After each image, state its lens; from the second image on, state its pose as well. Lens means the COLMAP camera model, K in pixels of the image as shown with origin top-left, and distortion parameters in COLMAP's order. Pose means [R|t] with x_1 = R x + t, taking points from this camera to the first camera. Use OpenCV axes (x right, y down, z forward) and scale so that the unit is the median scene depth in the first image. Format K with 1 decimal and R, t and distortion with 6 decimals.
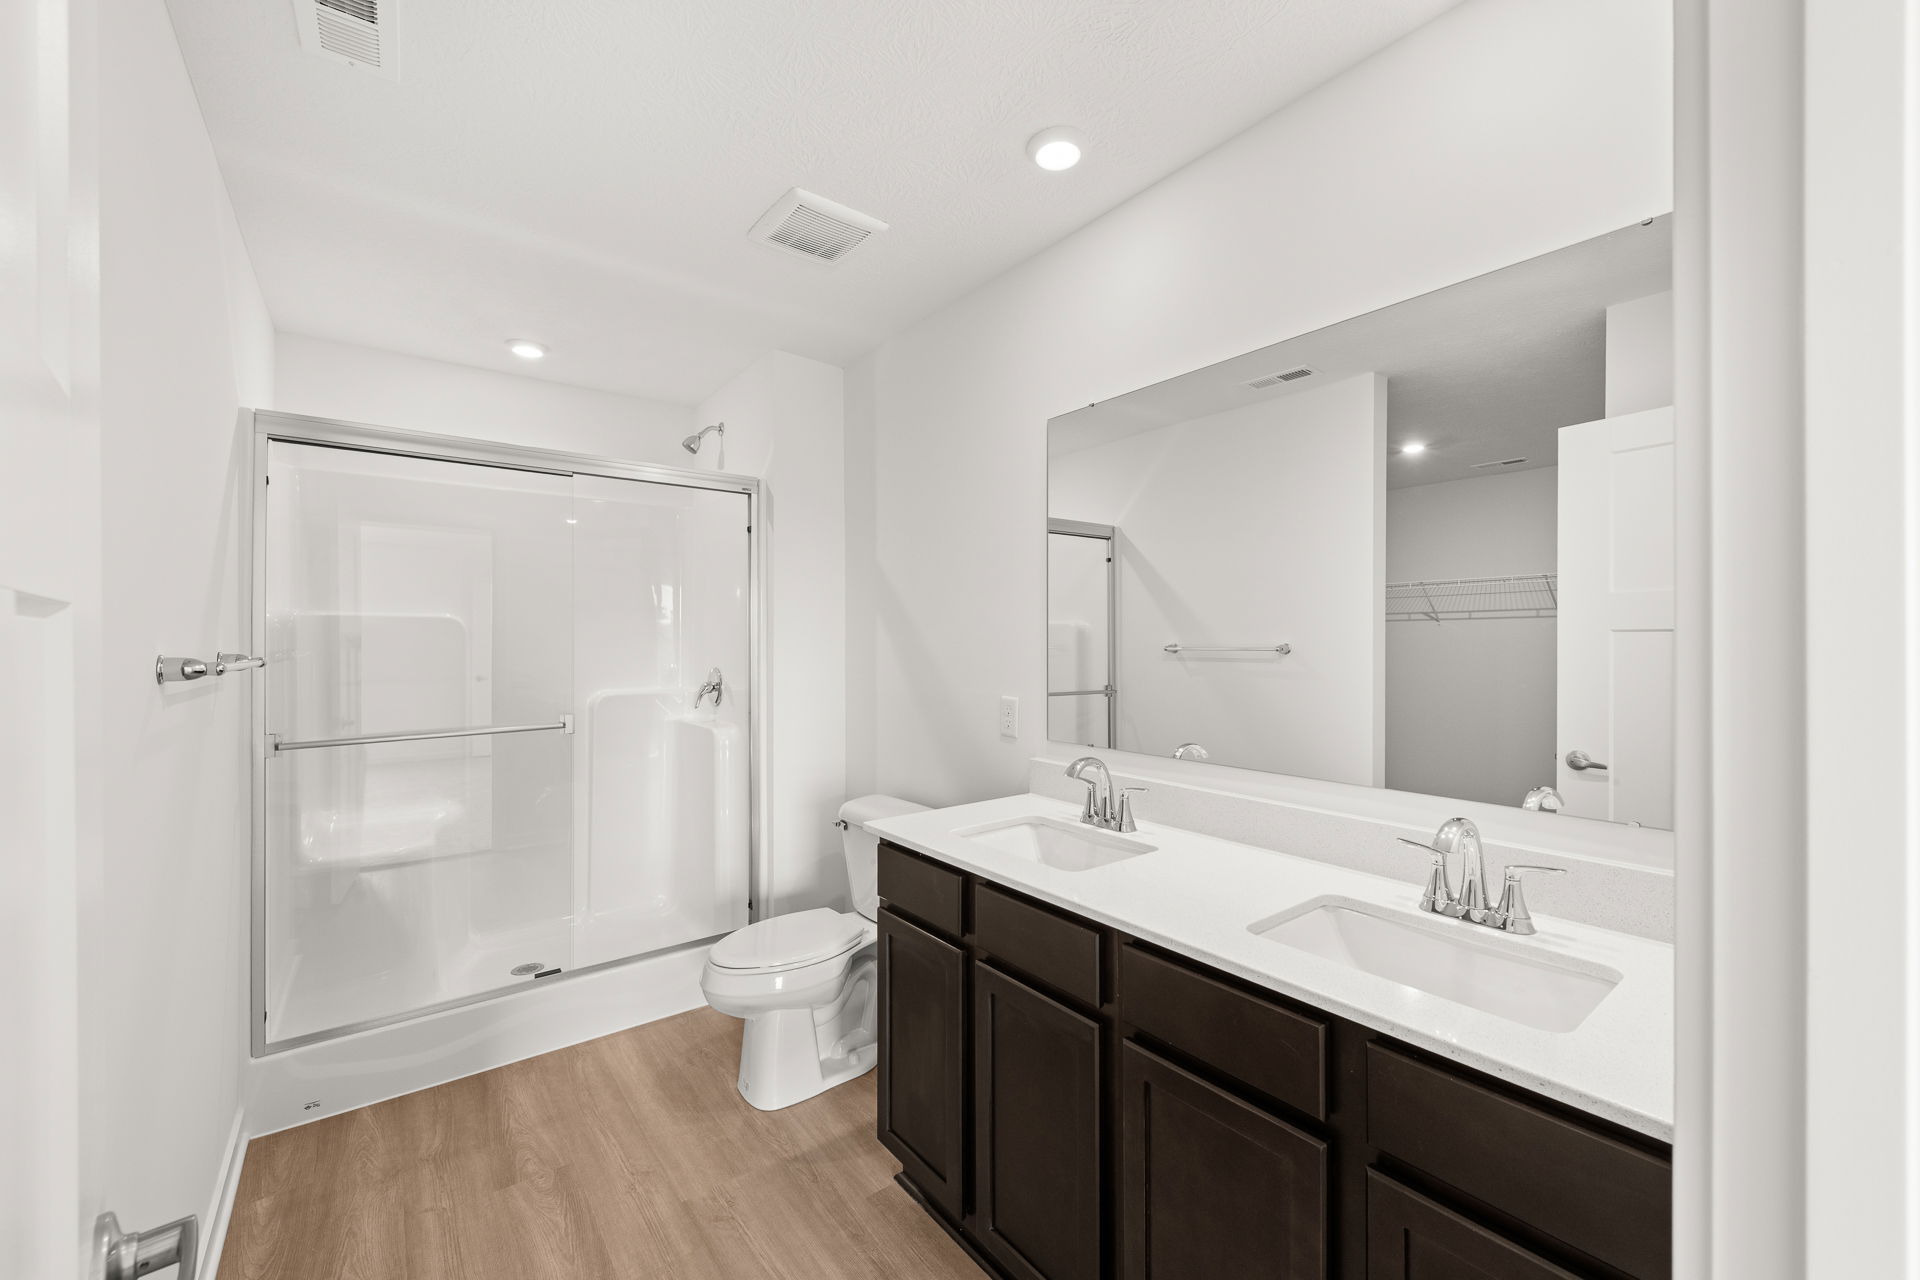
lens RADIAL K [[780.2, 0, 946.0], [0, 780.2, 643.0], [0, 0, 1]] dist [0.009122, -0.003882]
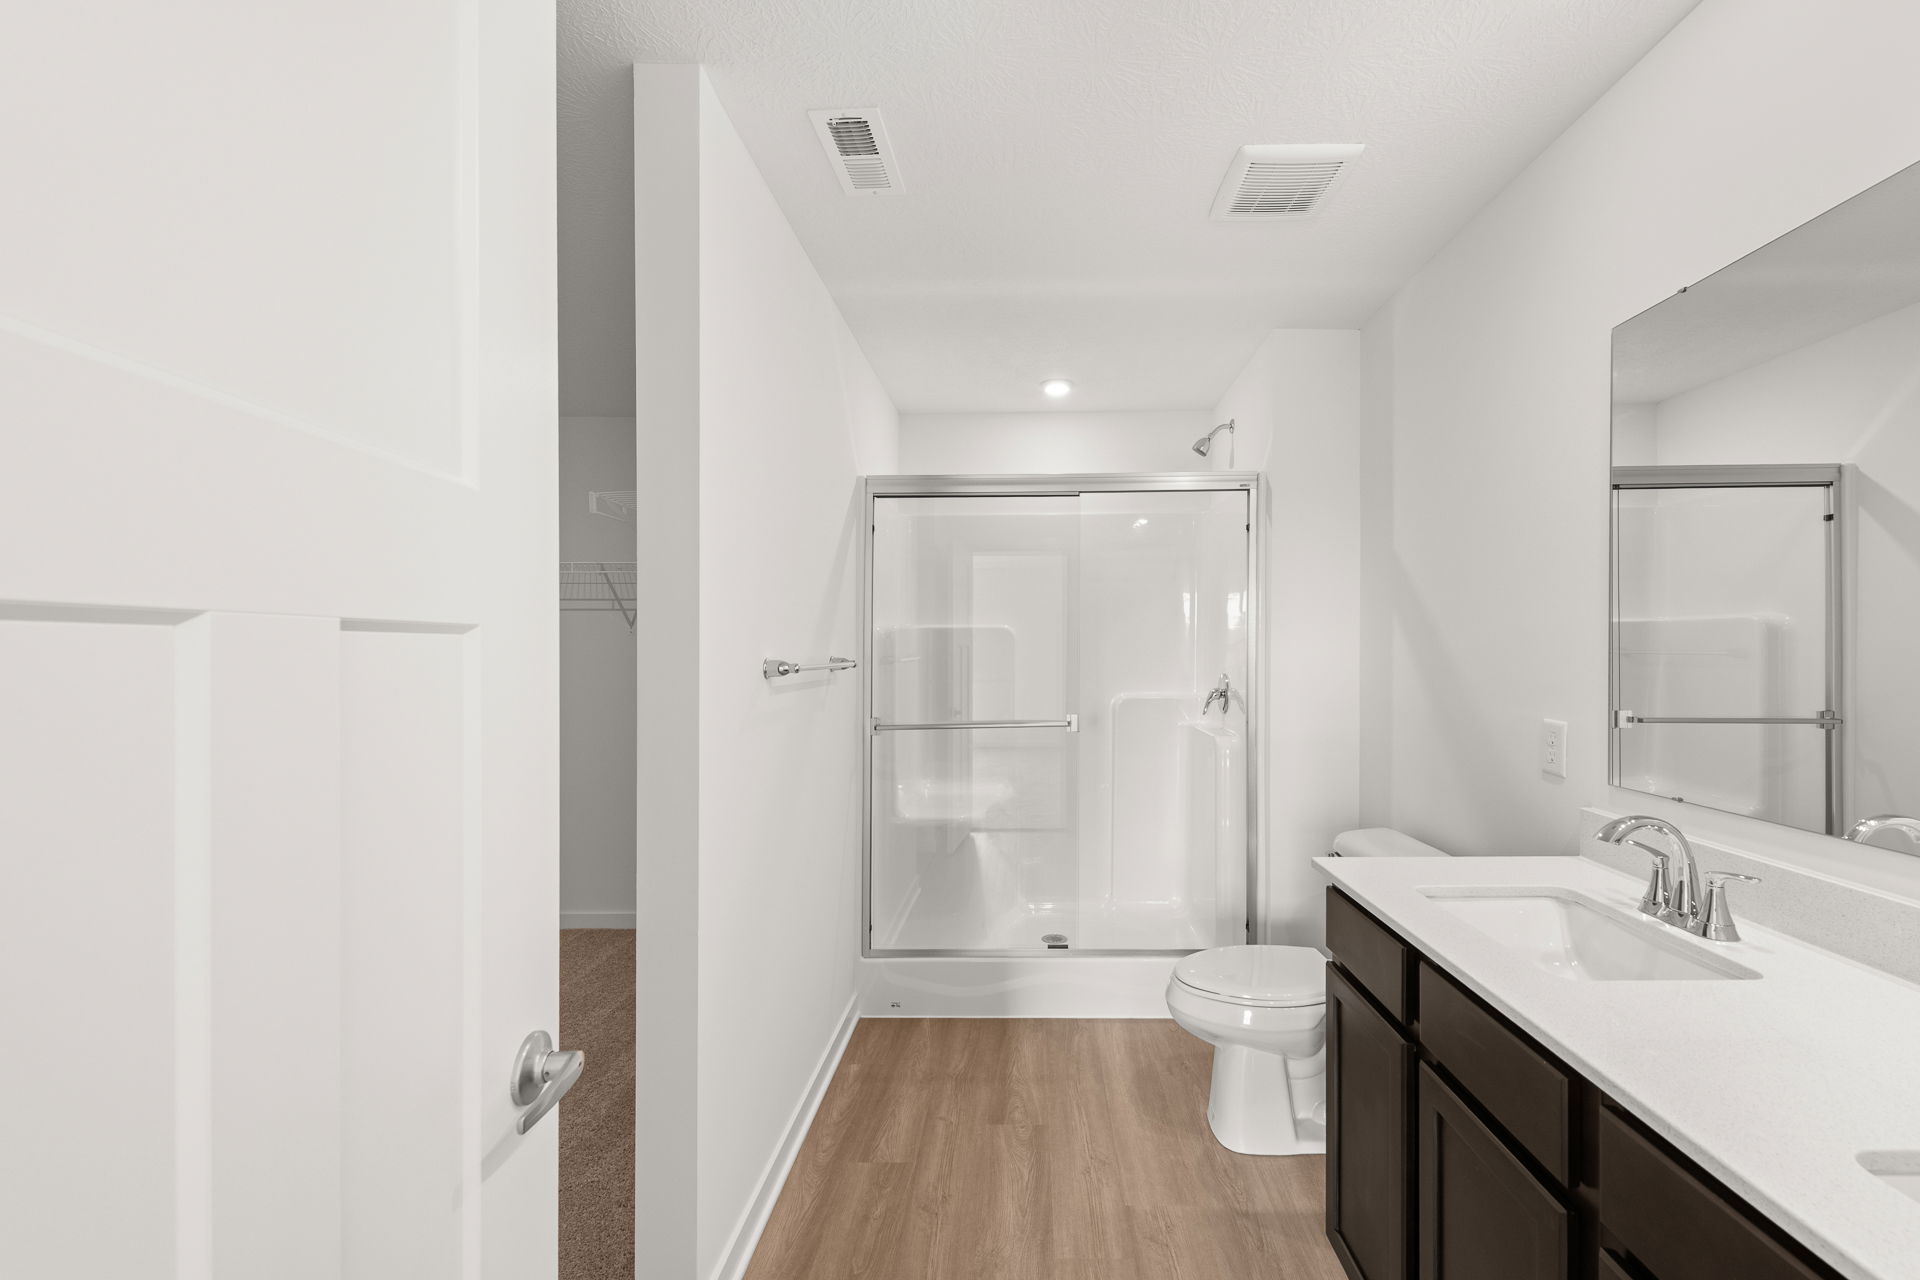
lens RADIAL K [[780.2, 0, 959.2], [0, 780.2, 651.0], [0, 0, 1]] dist [0.009122, -0.003882]
pose [[0.777058, -0.001789, -0.629426, 0.104123], [0.003940, 0.999990, 0.002022, 0.000250], [0.629417, -0.004051, 0.777057, 0.071269]]
